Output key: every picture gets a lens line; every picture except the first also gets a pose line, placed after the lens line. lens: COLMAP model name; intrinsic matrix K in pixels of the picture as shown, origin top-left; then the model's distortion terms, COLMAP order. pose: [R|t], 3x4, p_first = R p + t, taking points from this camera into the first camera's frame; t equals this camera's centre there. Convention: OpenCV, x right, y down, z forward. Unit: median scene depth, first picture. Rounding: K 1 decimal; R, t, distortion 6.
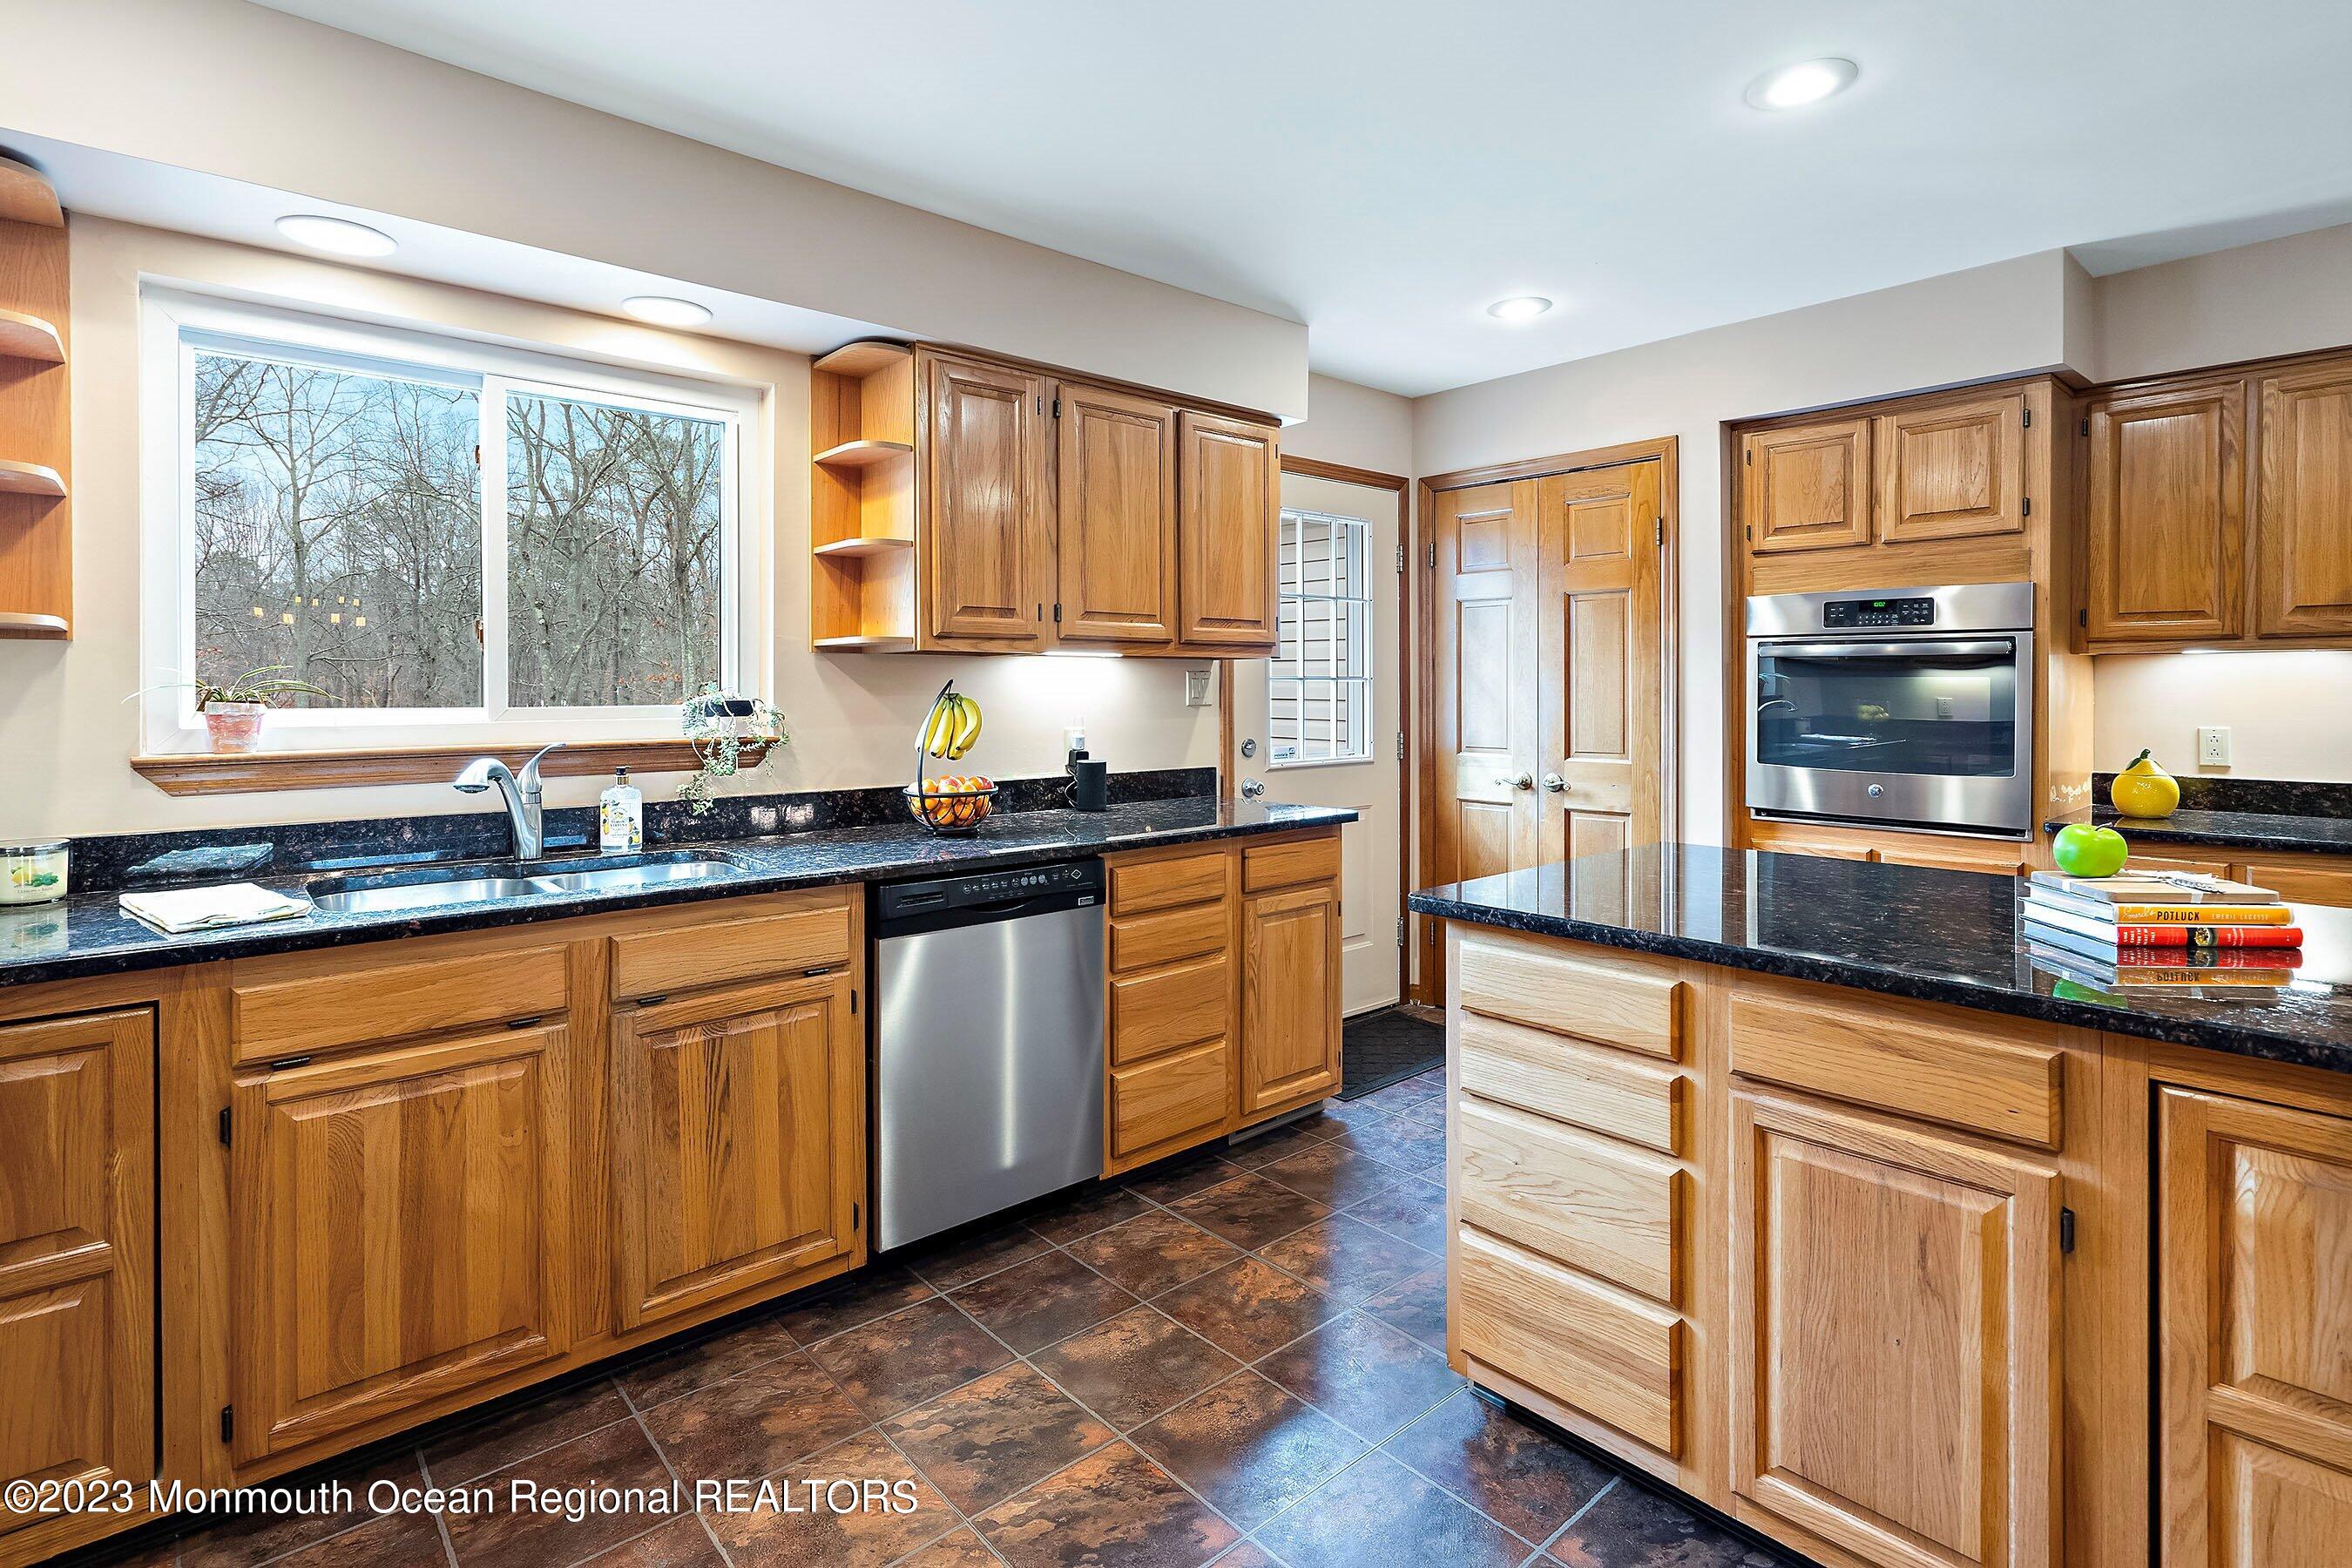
lens RADIAL K [[1179.2, 0, 1160.0], [0, 1179.2, 688.2], [0, 0, 1]] dist [-0.009782, 0.002639]
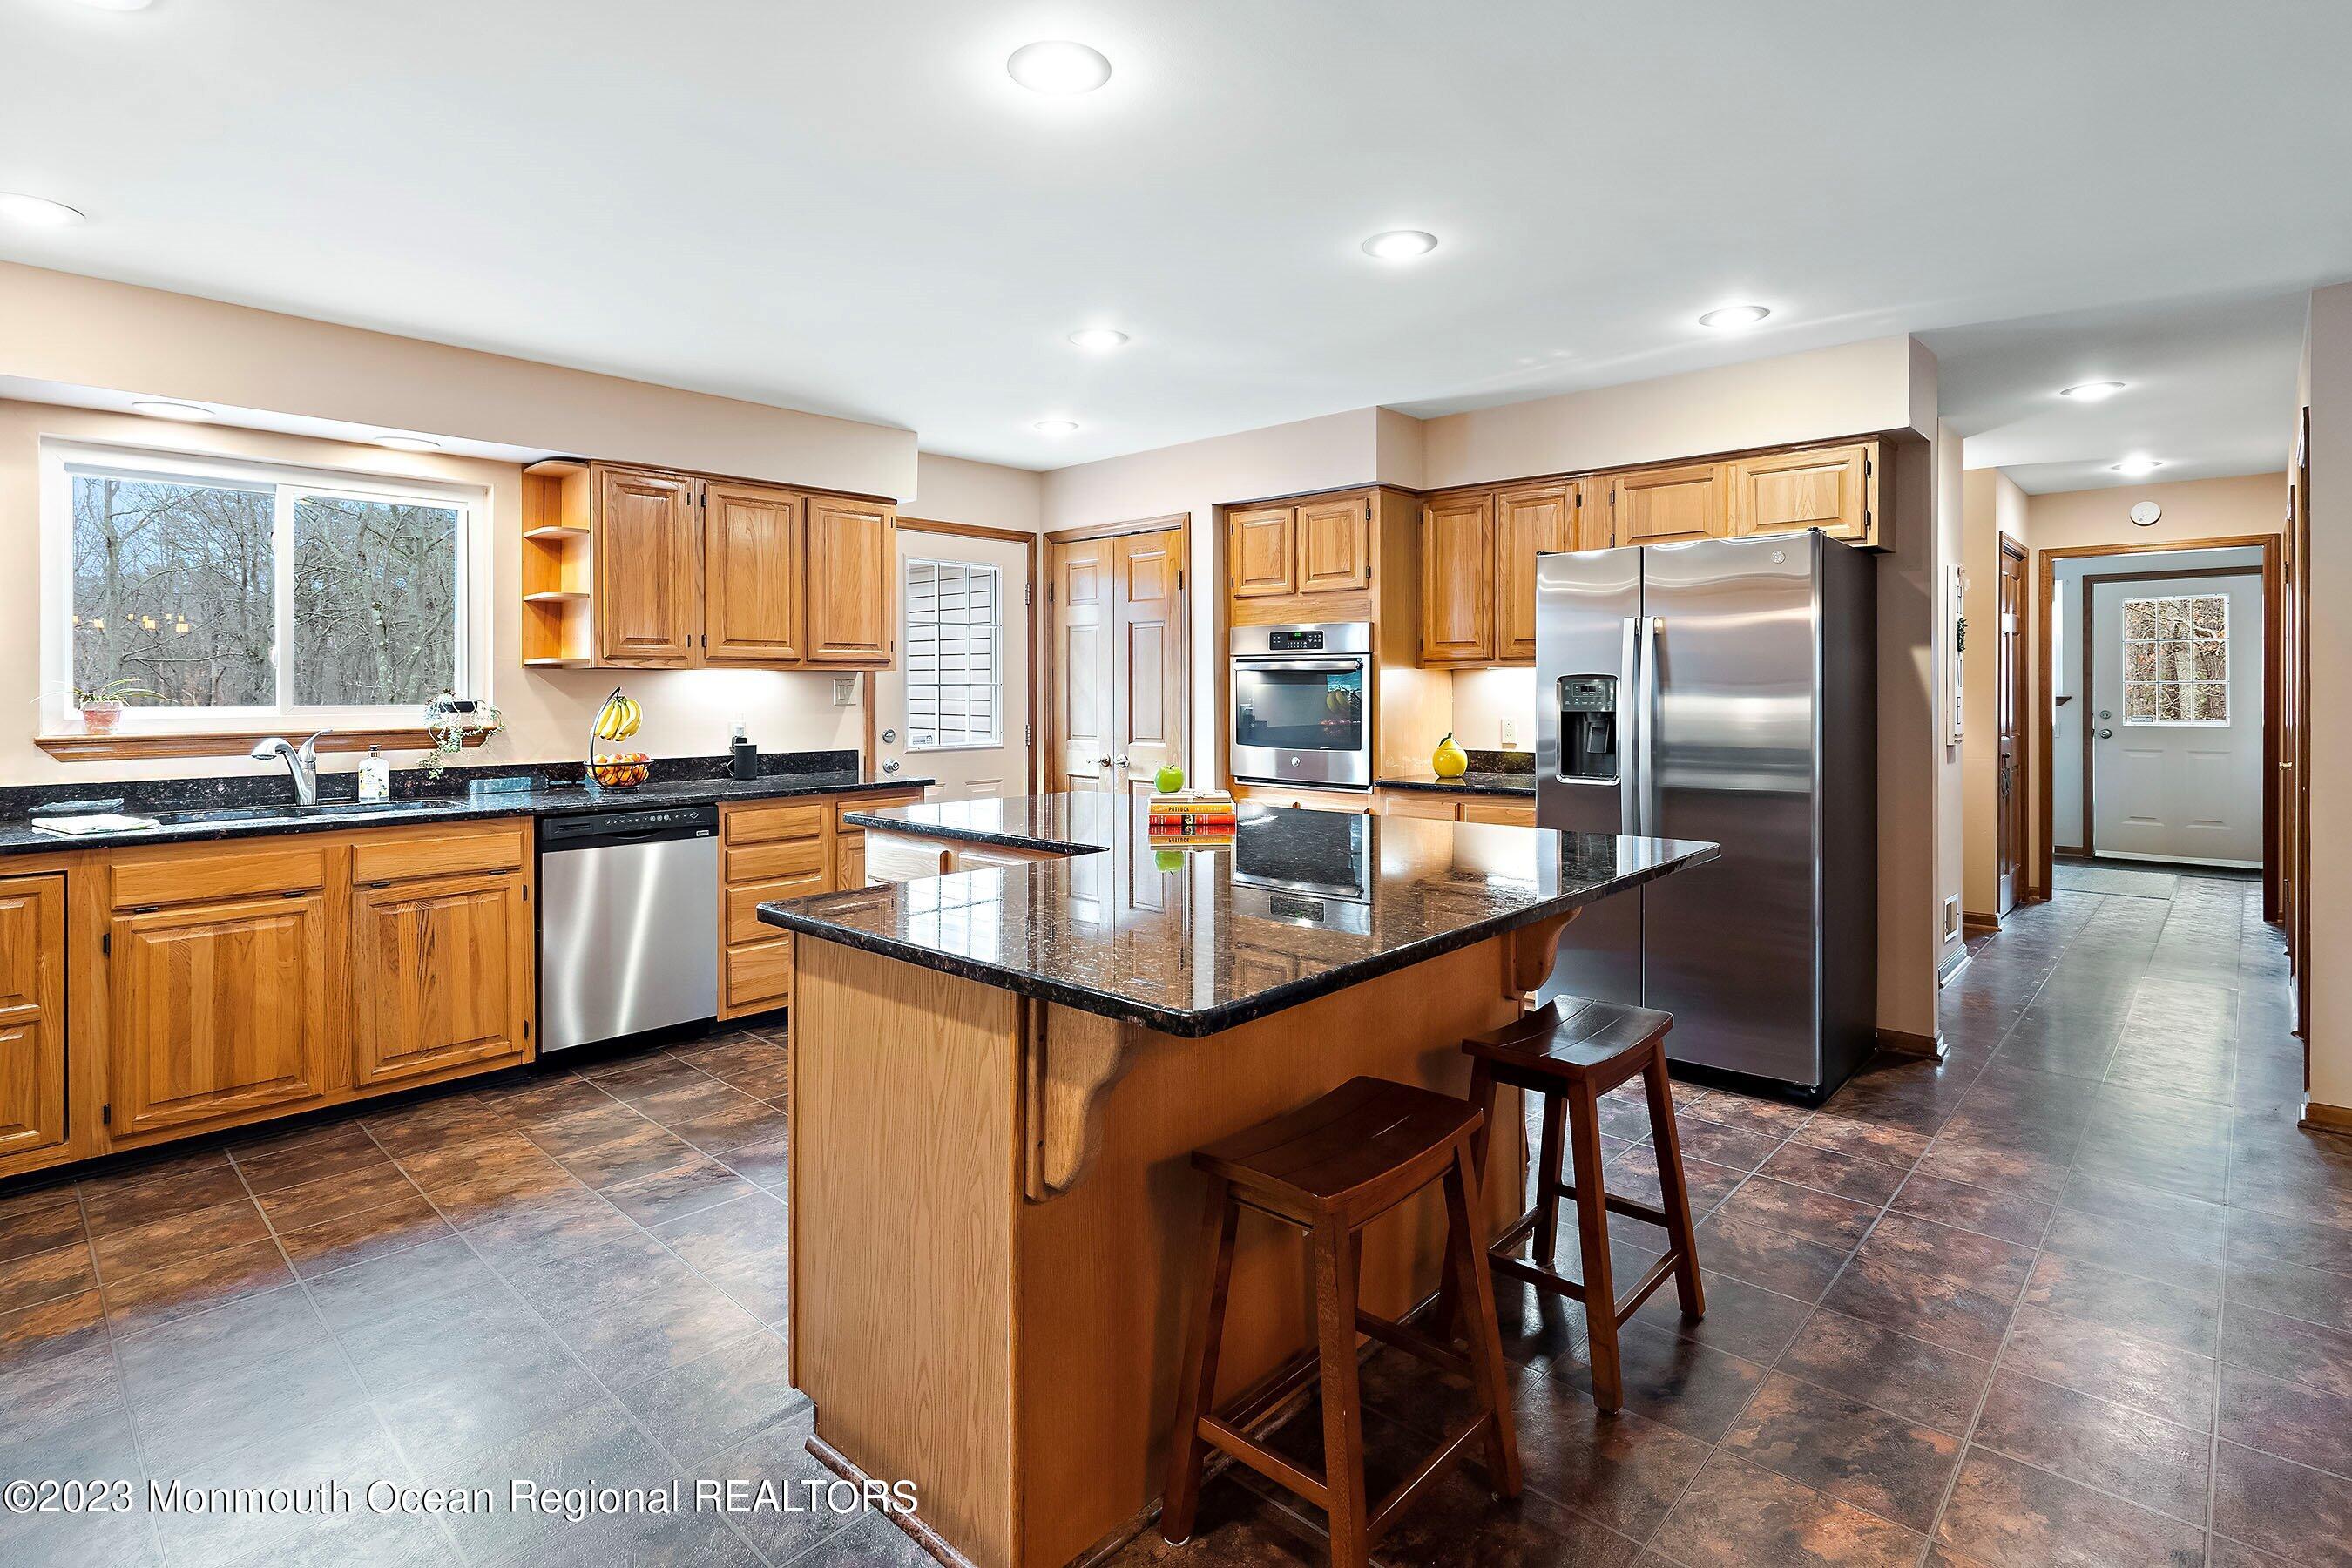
lens RADIAL K [[1179.2, 0, 1166.0], [0, 1179.2, 684.7], [0, 0, 1]] dist [-0.009782, 0.002639]
pose [[0.994816, -0.000172, 0.101686, 0.344526], [0.000606, 0.999991, -0.004232, -0.003507], [-0.101685, 0.004271, 0.994807, -0.519254]]
